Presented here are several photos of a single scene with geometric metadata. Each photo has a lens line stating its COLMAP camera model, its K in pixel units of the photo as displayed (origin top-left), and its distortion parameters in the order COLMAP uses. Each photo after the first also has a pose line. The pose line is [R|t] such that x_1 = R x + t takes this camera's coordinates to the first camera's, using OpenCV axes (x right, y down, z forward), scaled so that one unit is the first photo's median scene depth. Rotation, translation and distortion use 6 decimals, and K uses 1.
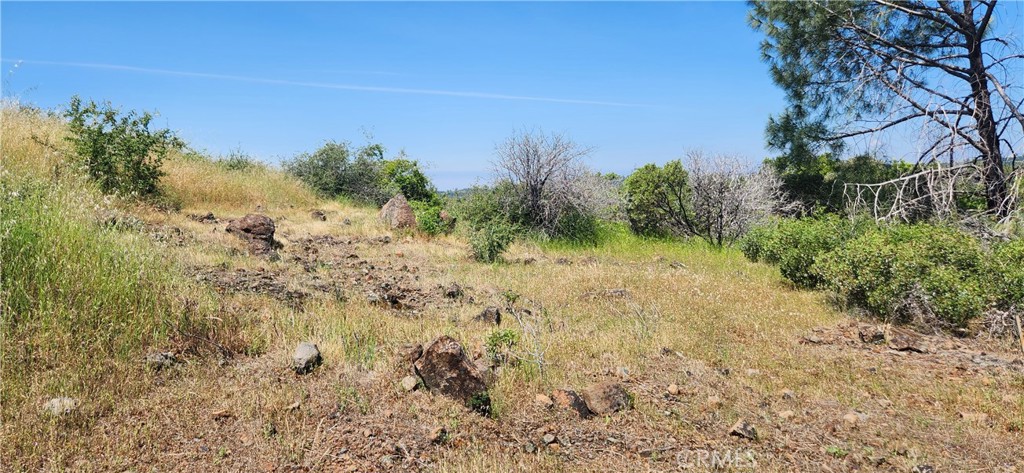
lens RADIAL K [[704.2, 0, 501.7], [0, 704.2, 233.5], [0, 0, 1]] dist [0.086058, -0.061853]
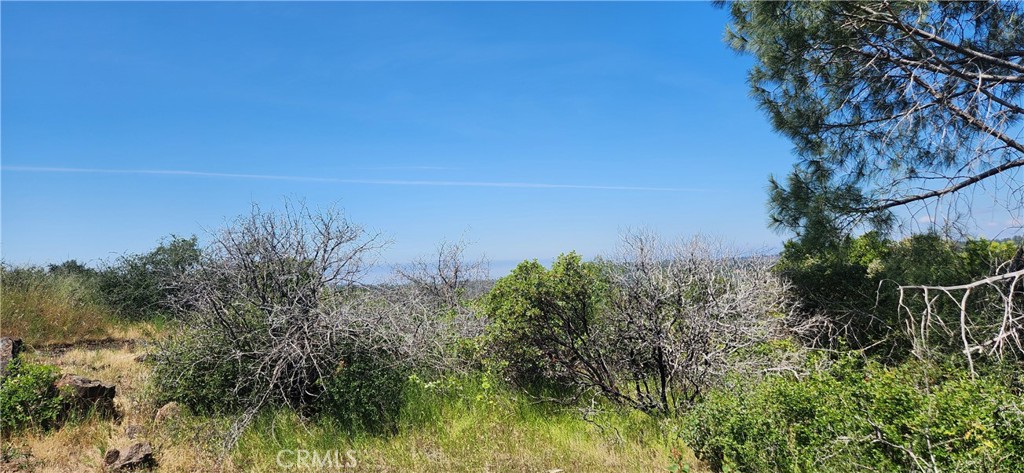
lens RADIAL K [[704.2, 0, 501.7], [0, 704.2, 233.5], [0, 0, 1]] dist [0.086058, -0.061853]
pose [[0.997597, -0.033524, -0.060635, 0.175835], [0.025742, 0.991841, -0.124851, -0.041227], [0.064326, 0.122990, 0.990321, 0.360380]]
